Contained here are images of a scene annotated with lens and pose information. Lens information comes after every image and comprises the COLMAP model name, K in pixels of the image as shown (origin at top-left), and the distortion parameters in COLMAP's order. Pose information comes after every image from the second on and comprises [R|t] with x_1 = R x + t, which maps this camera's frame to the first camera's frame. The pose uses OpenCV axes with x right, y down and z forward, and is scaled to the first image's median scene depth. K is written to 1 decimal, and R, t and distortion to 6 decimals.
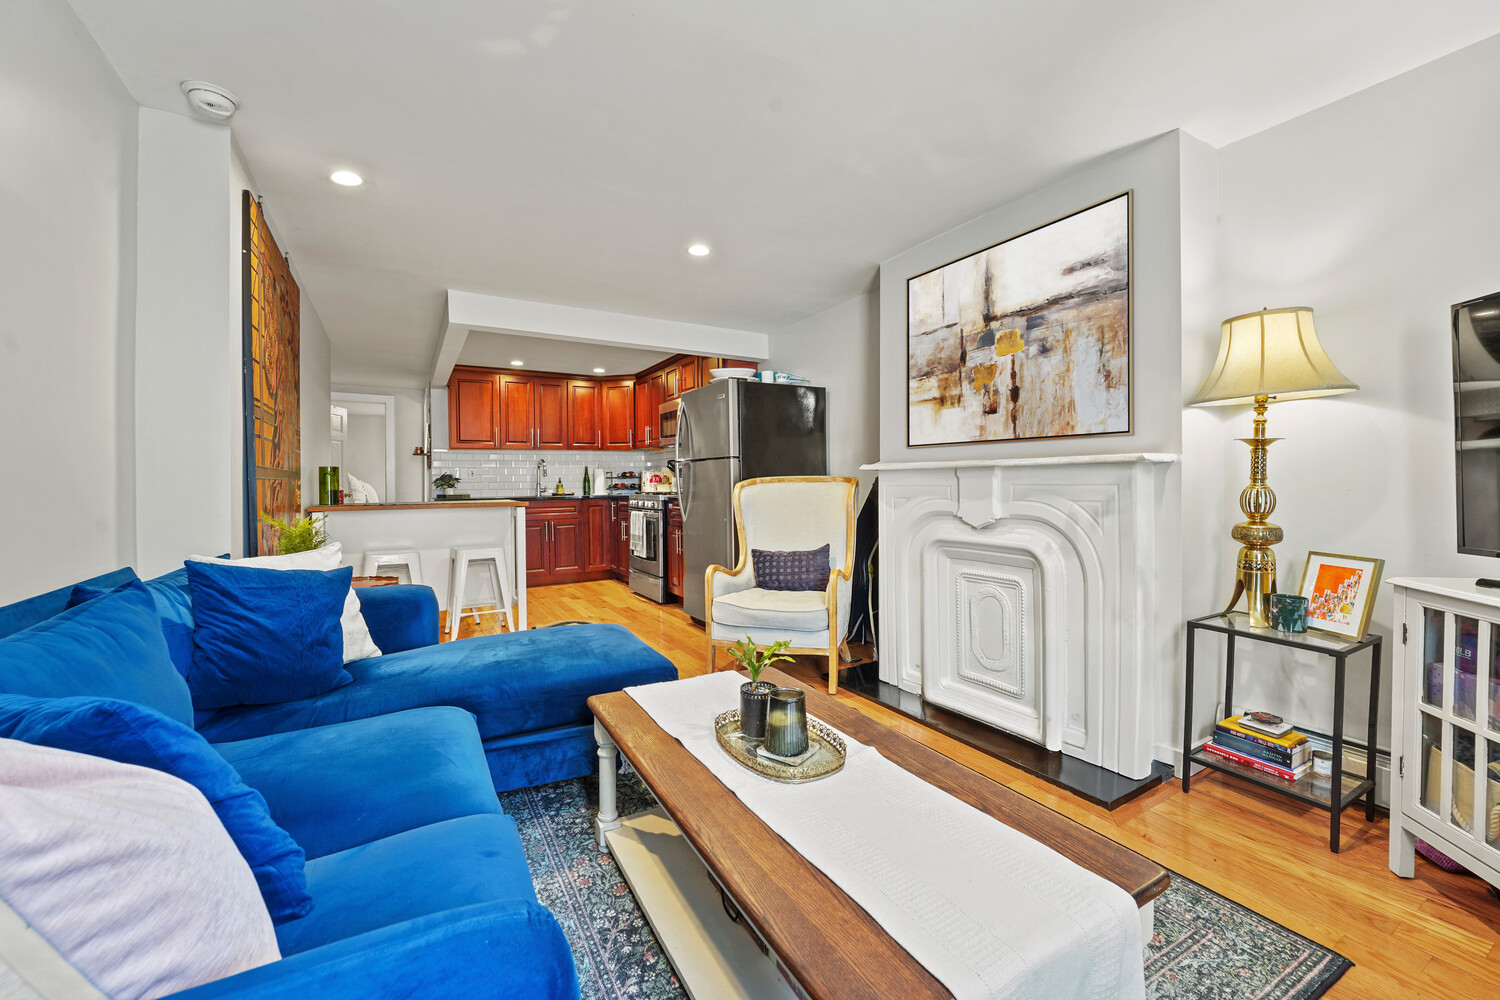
lens RADIAL K [[613.9, 0, 751.3], [0, 613.9, 493.8], [0, 0, 1]] dist [-0.021598, 0.000039]
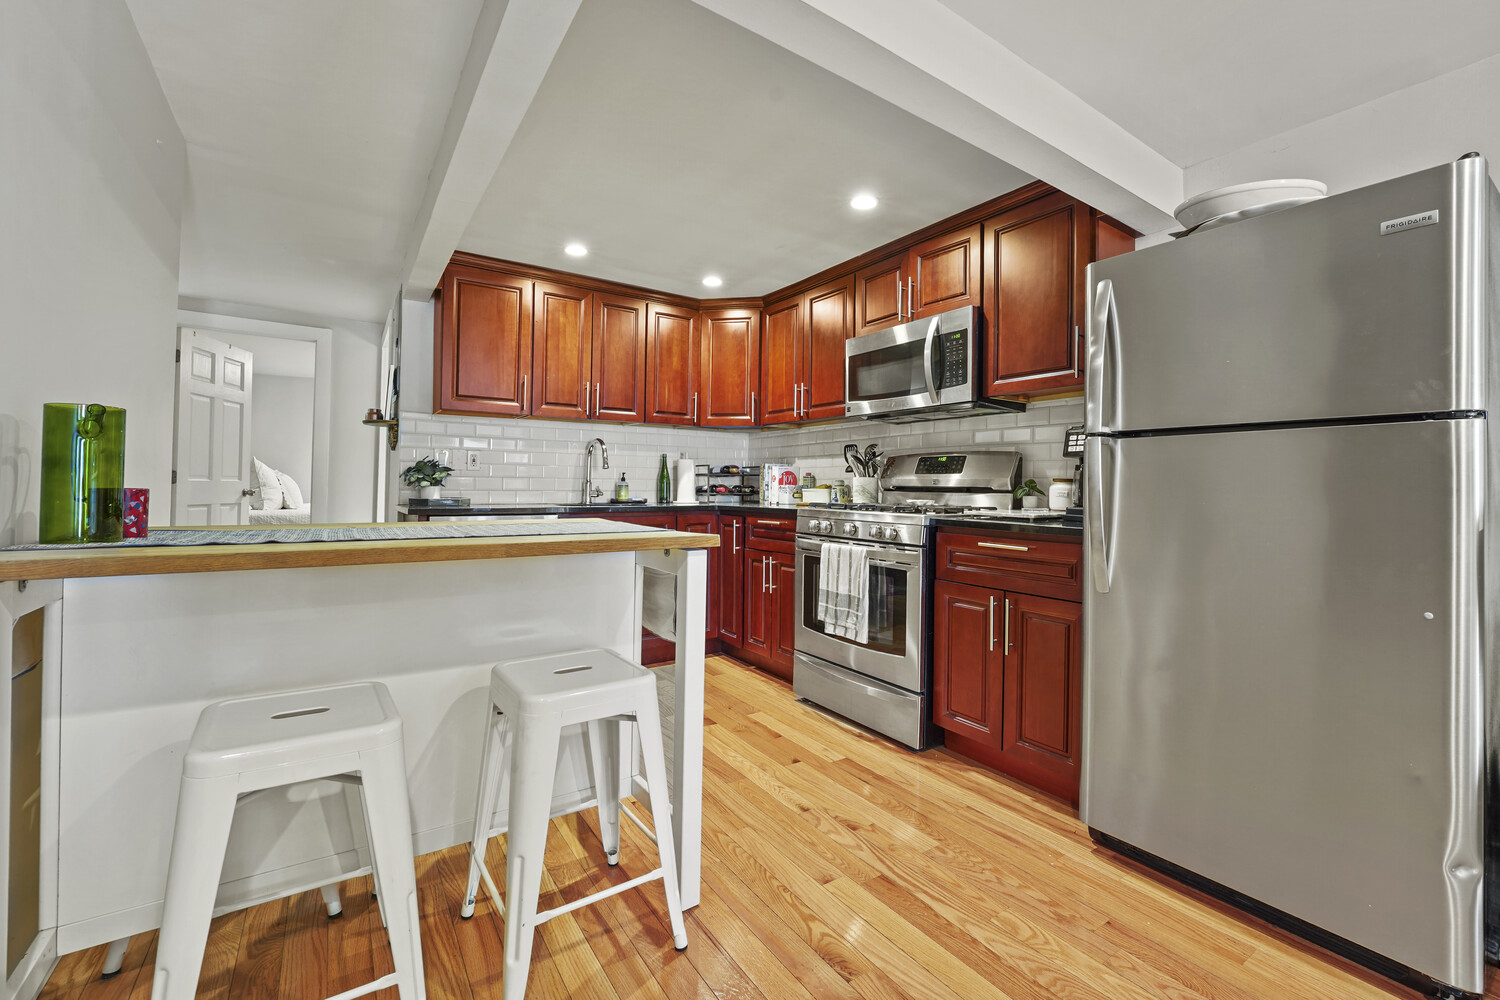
lens RADIAL K [[613.9, 0, 730.1], [0, 613.9, 481.5], [0, 0, 1]] dist [-0.021598, 0.000039]
pose [[0.998284, 0.023594, 0.053595, -0.256720], [-0.022292, 0.999445, -0.024747, -0.006044], [-0.054149, 0.023510, 0.998256, 0.443992]]
